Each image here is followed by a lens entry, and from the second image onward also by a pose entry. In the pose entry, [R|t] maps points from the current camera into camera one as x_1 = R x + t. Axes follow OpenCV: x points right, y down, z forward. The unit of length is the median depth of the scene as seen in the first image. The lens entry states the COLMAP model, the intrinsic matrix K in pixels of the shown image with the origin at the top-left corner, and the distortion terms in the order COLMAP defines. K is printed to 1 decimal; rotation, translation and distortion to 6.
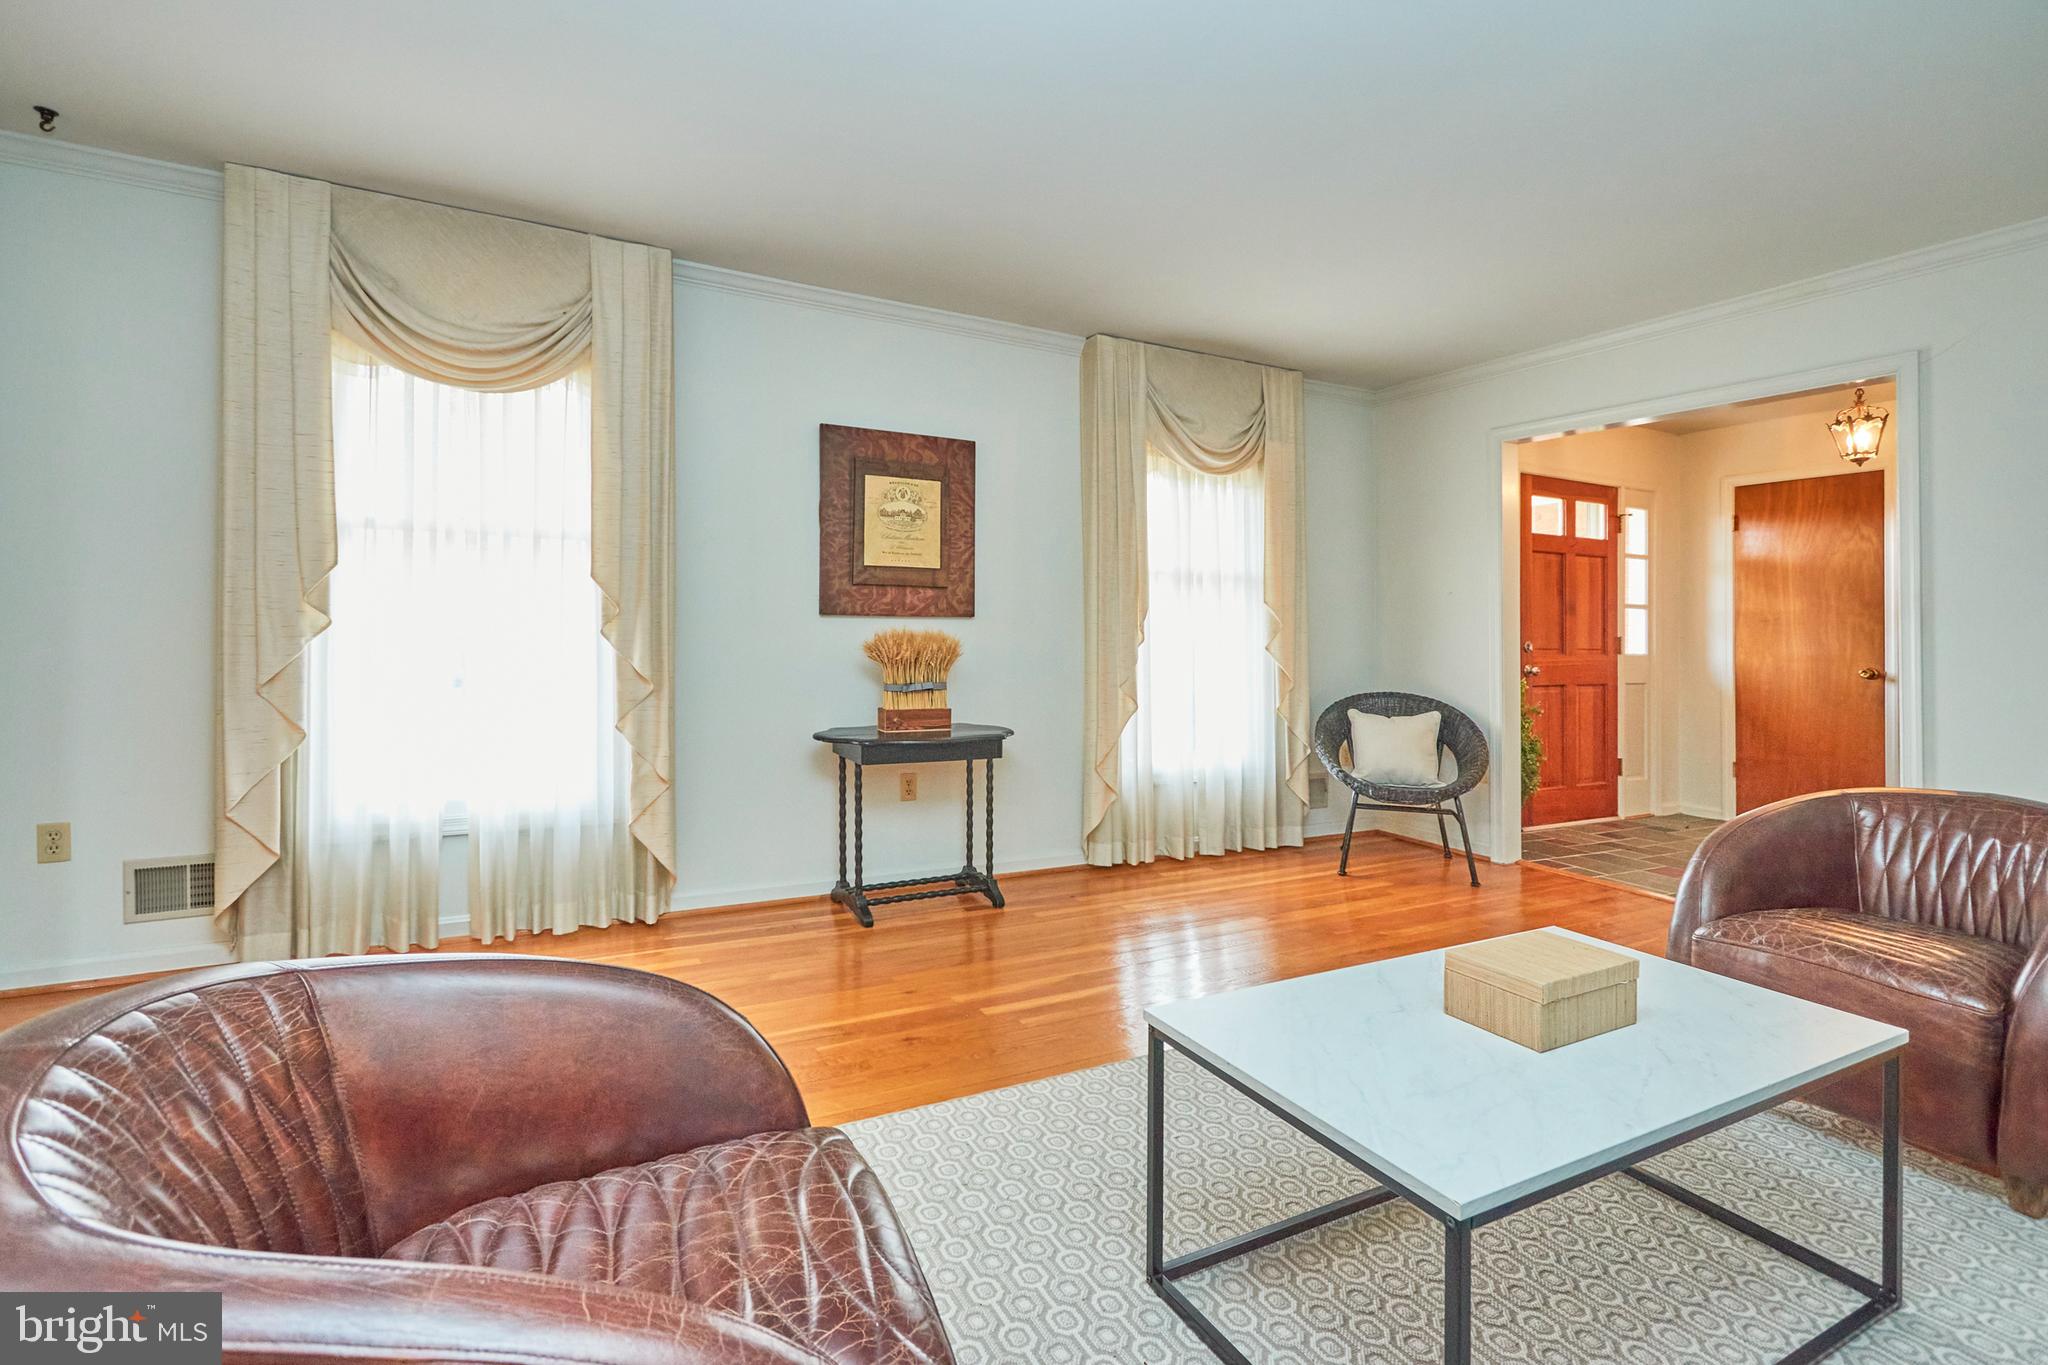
lens RADIAL K [[946.2, 0, 1030.4], [0, 946.2, 648.1], [0, 0, 1]] dist [0.010948, -0.000631]
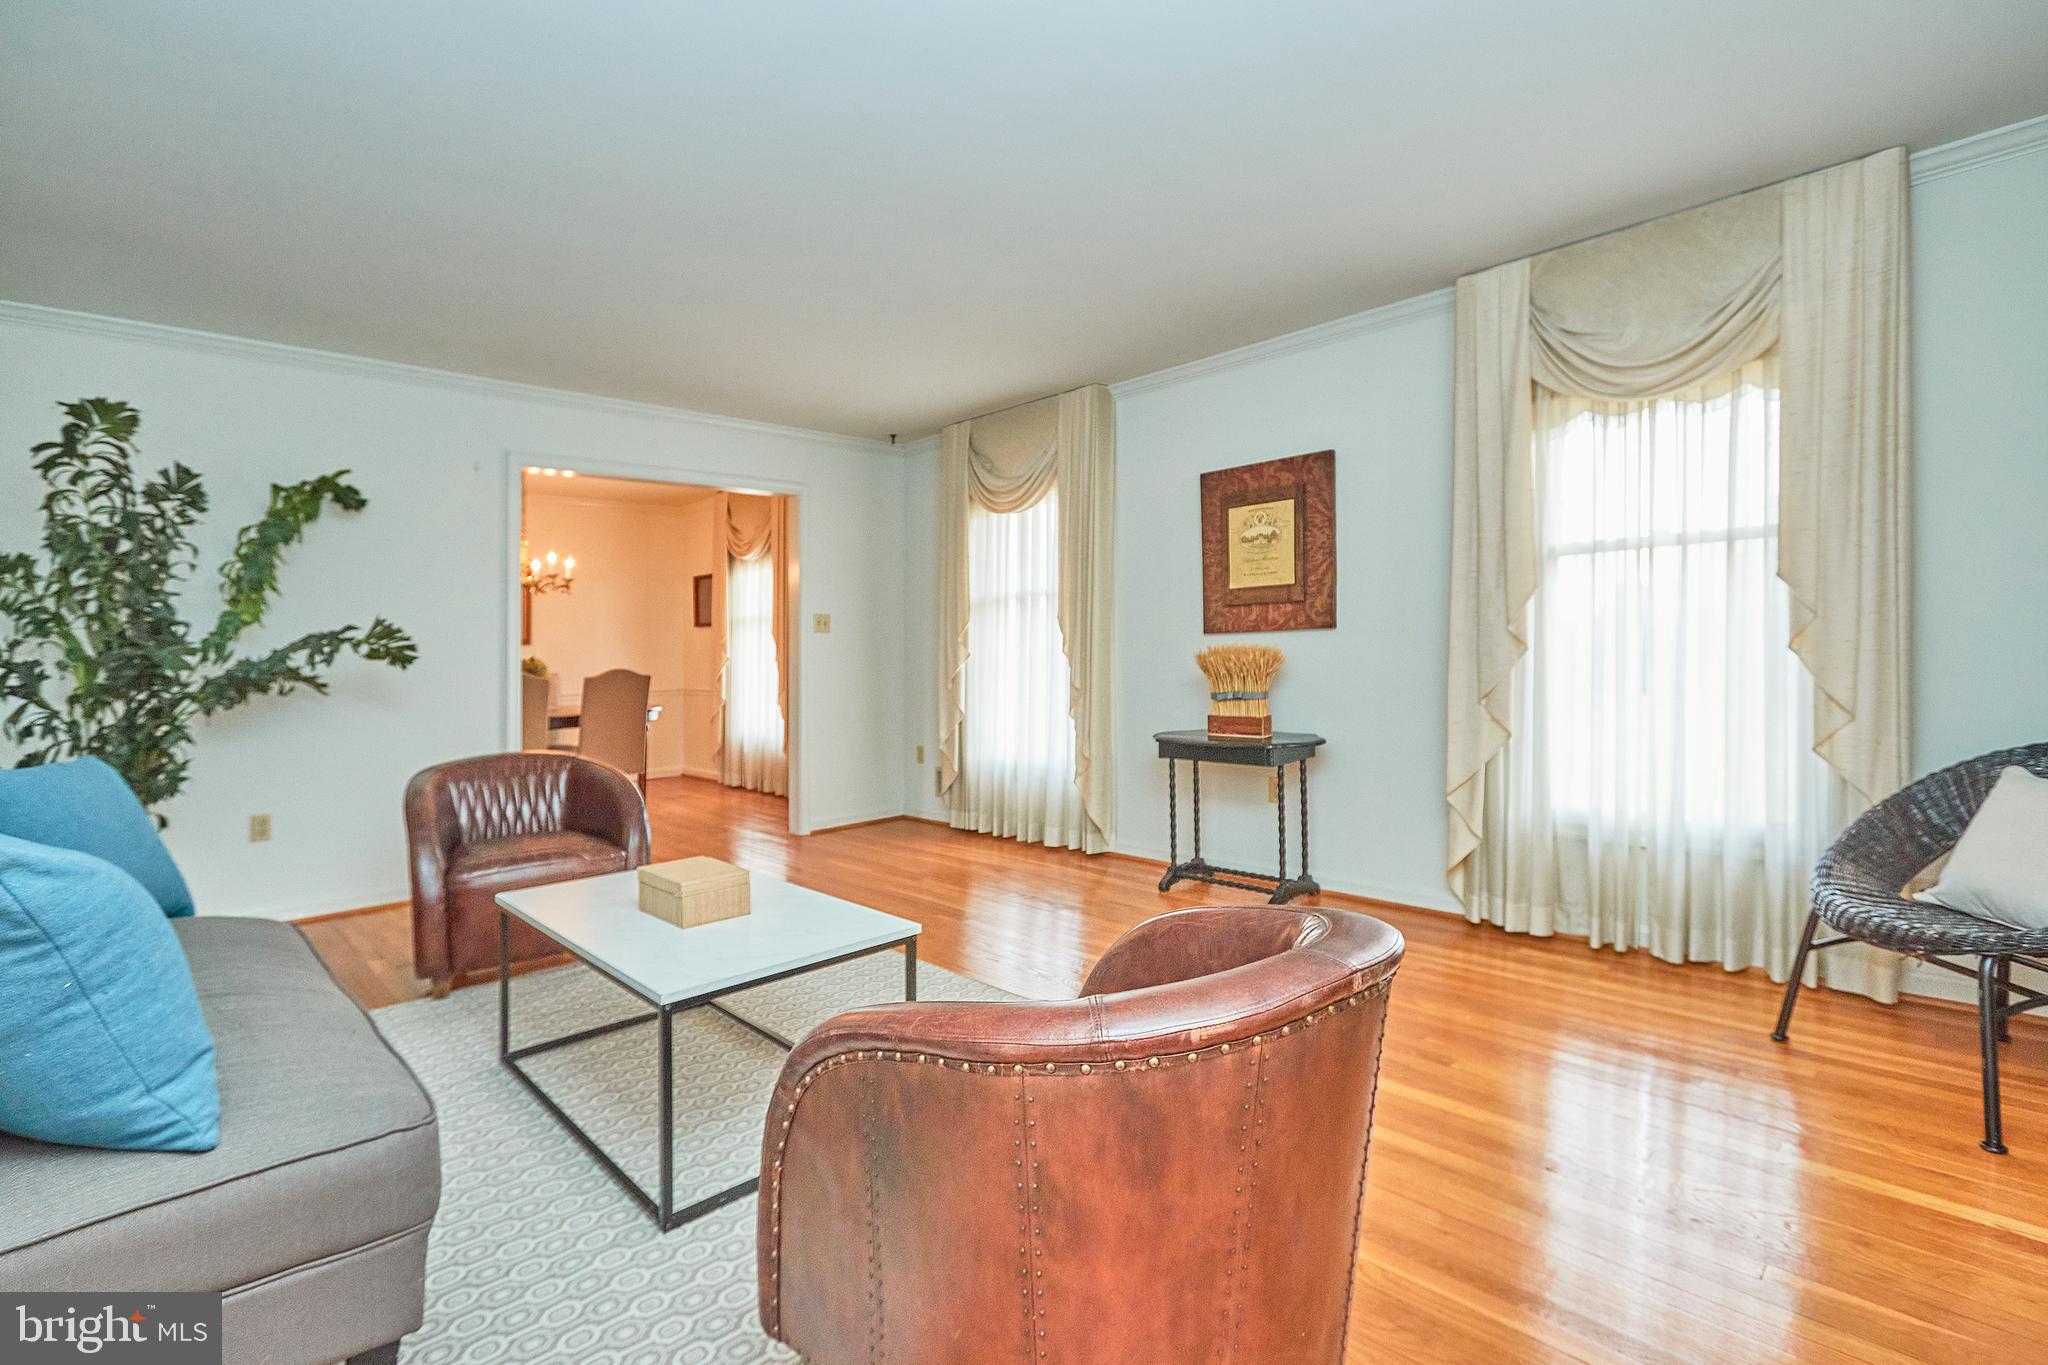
lens RADIAL K [[946.2, 0, 1020.6], [0, 946.2, 669.6], [0, 0, 1]] dist [0.010948, -0.000631]
pose [[0.283145, -0.004771, -0.959065, 0.838369], [0.014481, 0.999895, -0.000698, 0.006900], [0.958968, -0.013690, 0.283184, 0.431283]]
